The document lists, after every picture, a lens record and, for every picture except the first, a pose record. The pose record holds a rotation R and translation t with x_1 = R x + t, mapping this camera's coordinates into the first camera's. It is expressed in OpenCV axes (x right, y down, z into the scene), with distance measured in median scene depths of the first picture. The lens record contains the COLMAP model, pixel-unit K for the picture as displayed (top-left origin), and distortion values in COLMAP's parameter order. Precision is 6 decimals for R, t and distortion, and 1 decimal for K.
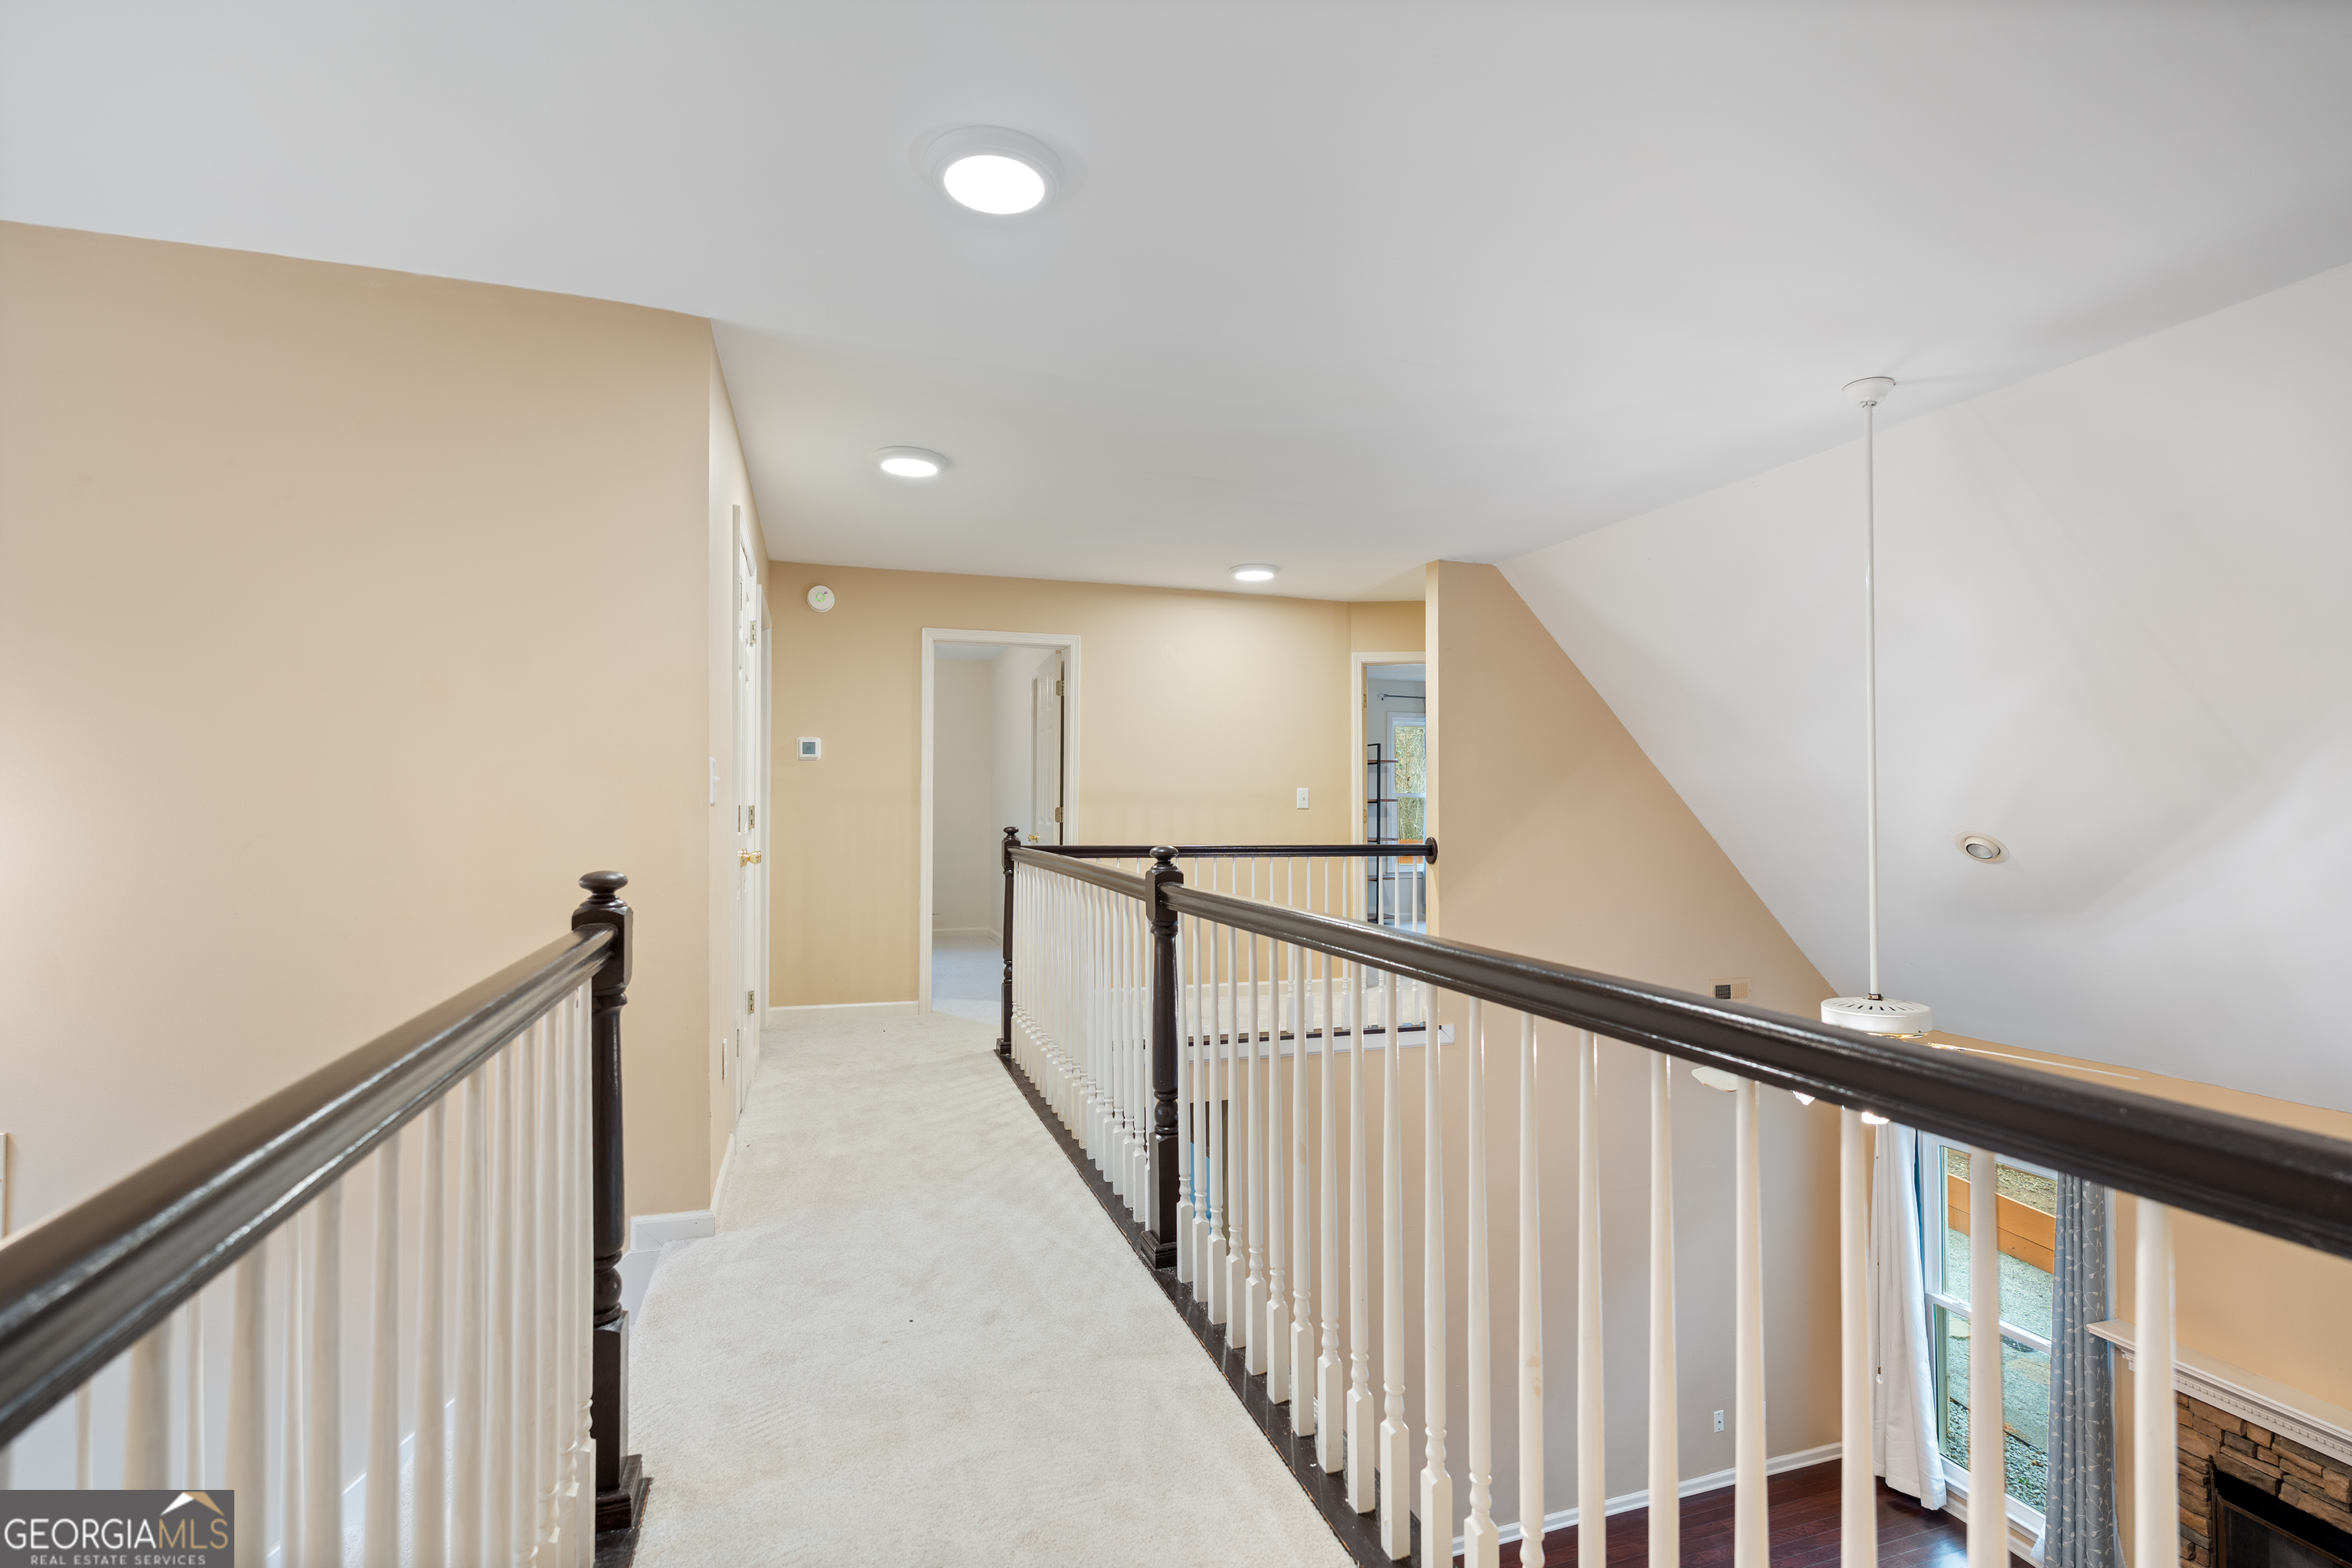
lens RADIAL K [[1052.8, 0, 1183.4], [0, 1052.8, 788.5], [0, 0, 1]] dist [-0.003618, -0.000316]
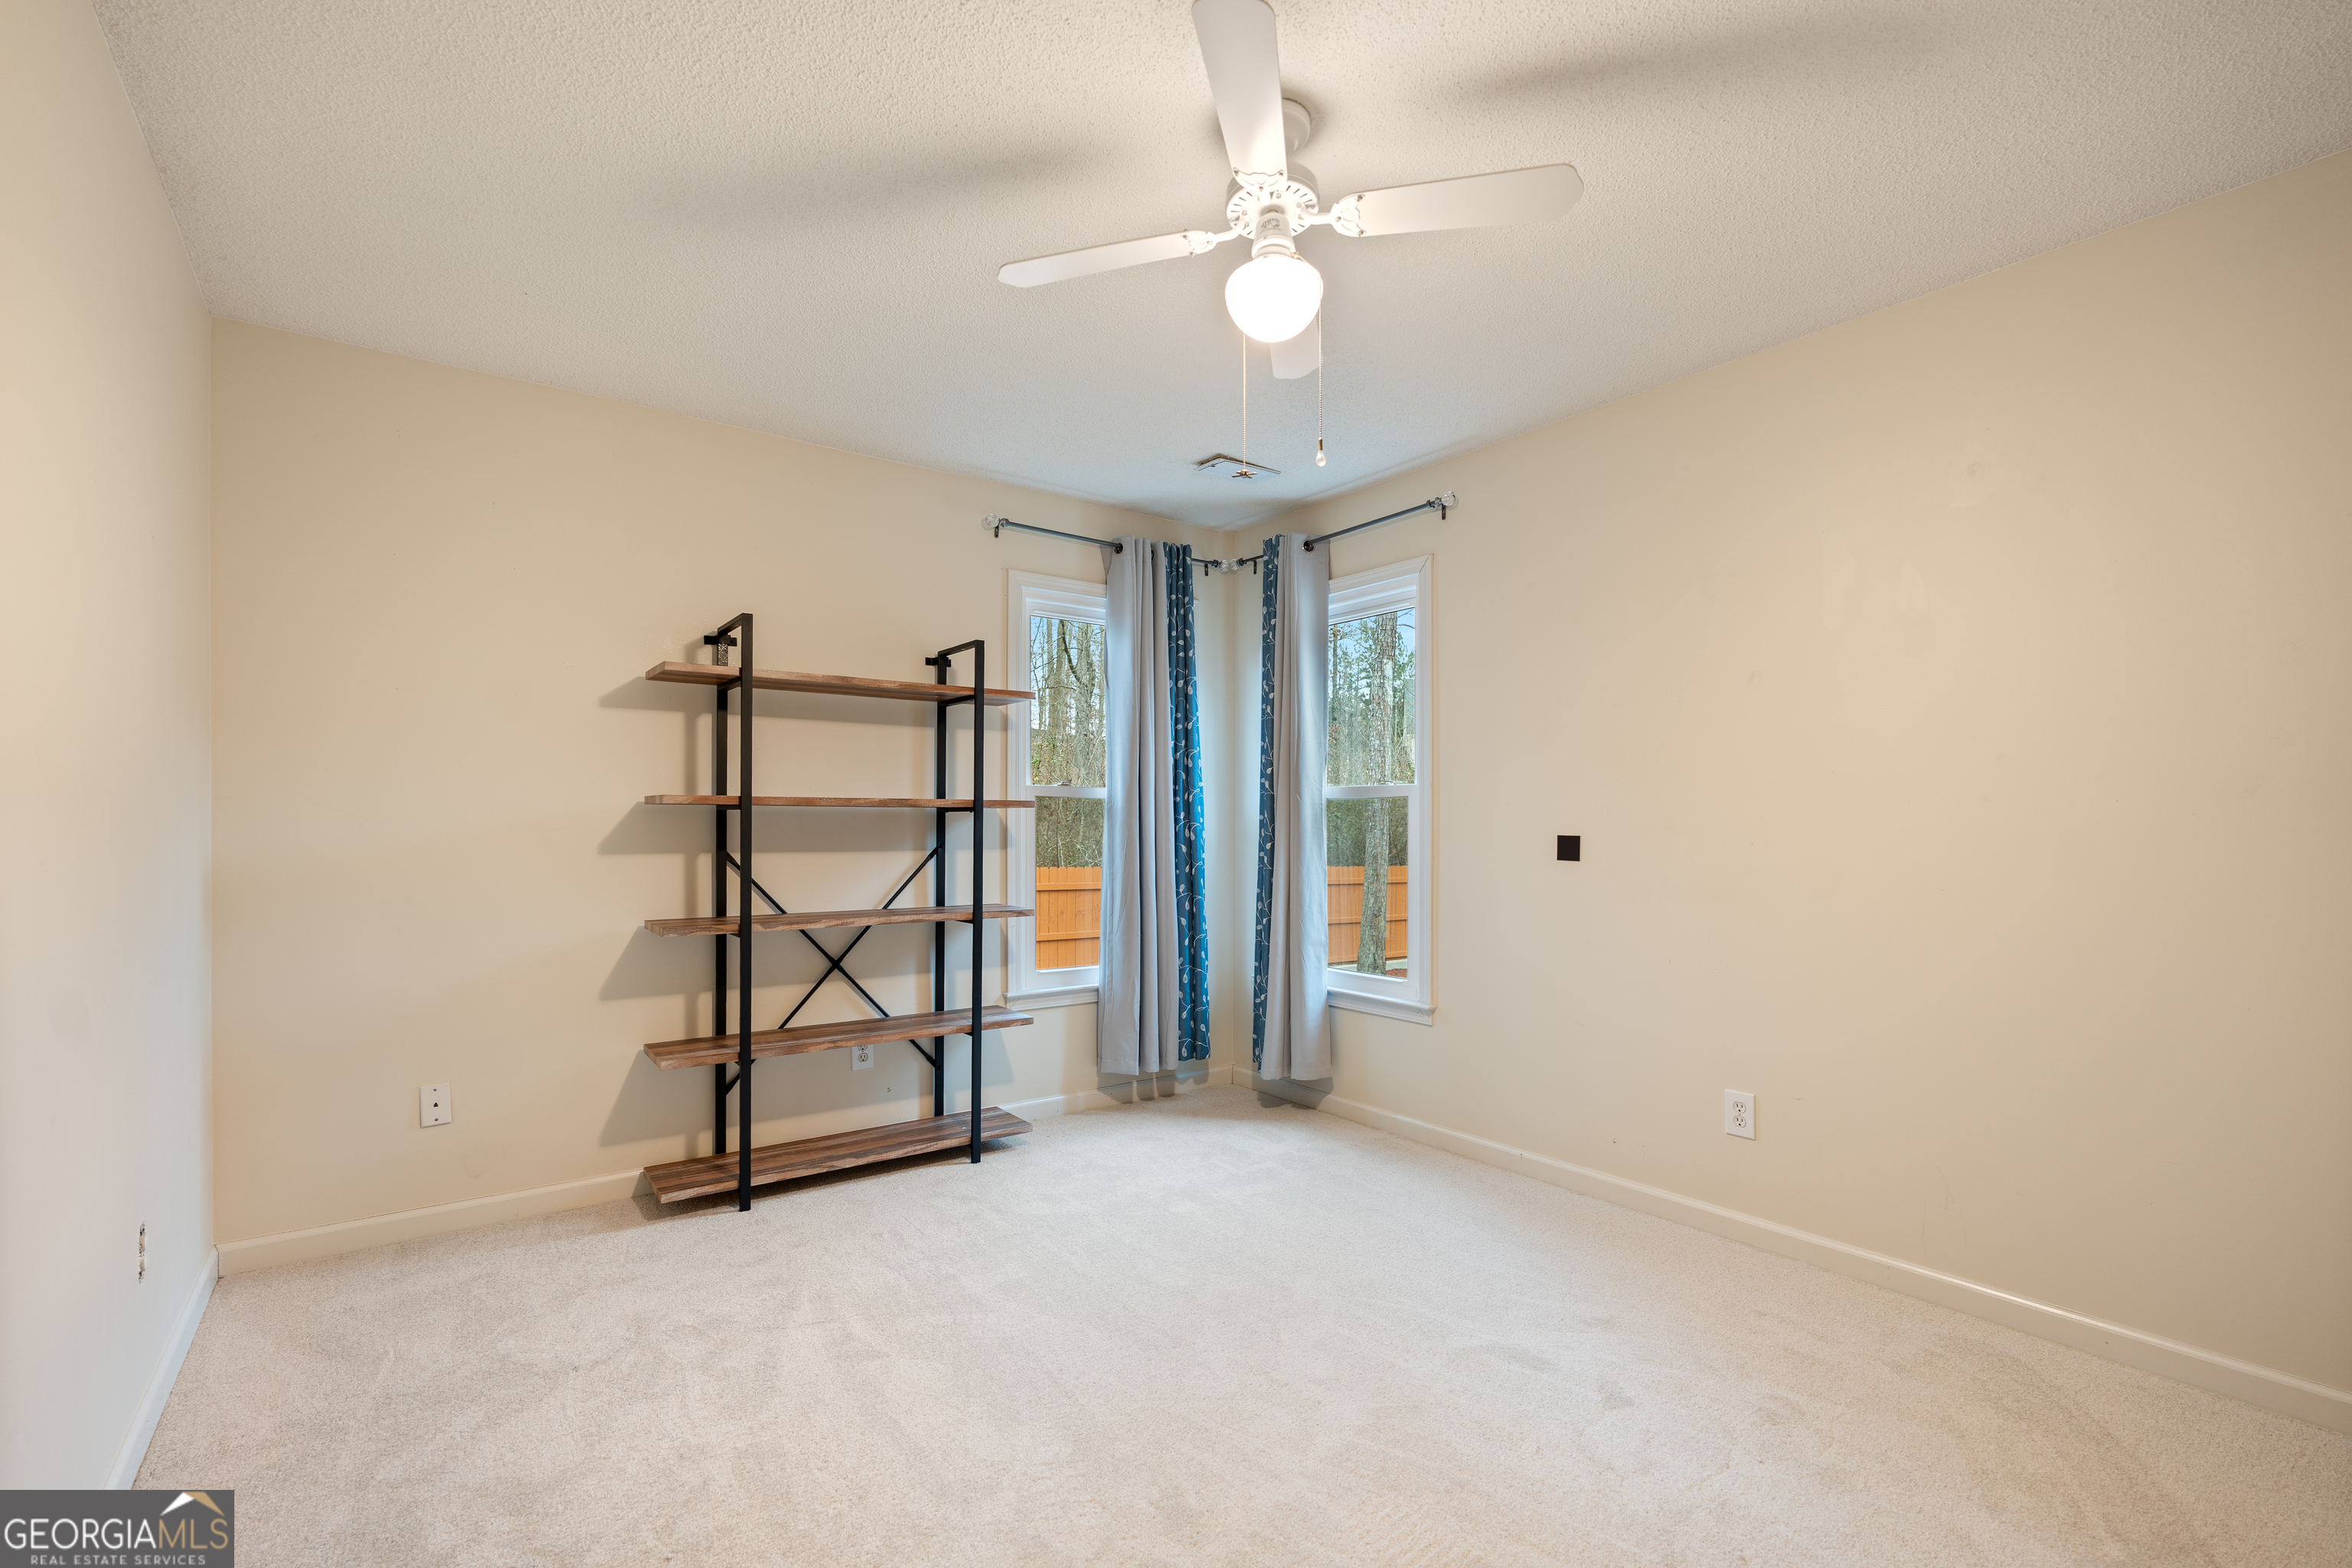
lens RADIAL K [[1052.8, 0, 1178.2], [0, 1052.8, 792.4], [0, 0, 1]] dist [-0.003618, -0.000316]
pose [[0.957109, 0.002099, 0.289721, 0.145734], [-0.000718, 0.999988, -0.004873, 0.009074], [-0.289727, 0.004456, 0.957099, 0.635421]]
